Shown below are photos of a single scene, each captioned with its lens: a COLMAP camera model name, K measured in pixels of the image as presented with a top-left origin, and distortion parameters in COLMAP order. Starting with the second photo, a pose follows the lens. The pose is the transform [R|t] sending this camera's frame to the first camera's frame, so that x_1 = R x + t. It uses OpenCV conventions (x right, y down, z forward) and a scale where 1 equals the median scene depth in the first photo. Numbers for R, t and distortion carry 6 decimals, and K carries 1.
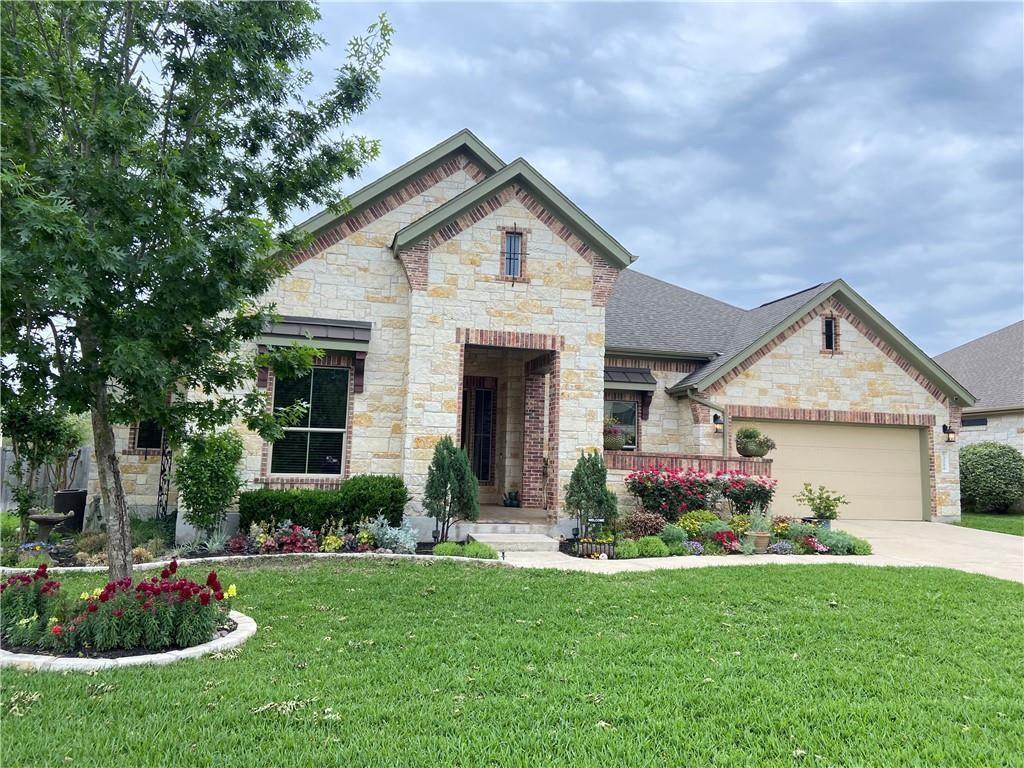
lens RADIAL K [[500.0, 0, 512.0], [0, 500.0, 384.0], [0, 0, 1]] dist [0.082595, -0.085410]
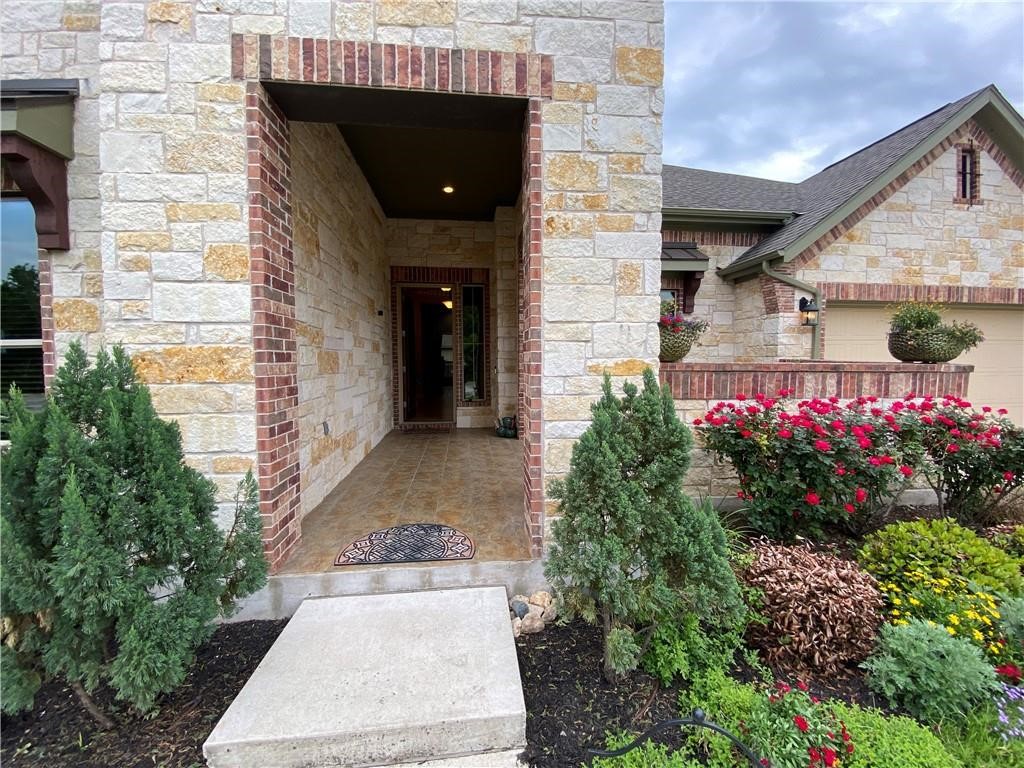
lens RADIAL K [[408.4, 0, 509.6], [0, 408.4, 370.0], [0, 0, 1]] dist [0.023829, -0.020930]
pose [[0.996031, -0.034364, -0.082103, 0.057217], [0.047344, 0.985687, 0.161802, 0.047774], [0.075368, -0.165047, 0.983402, 0.421871]]
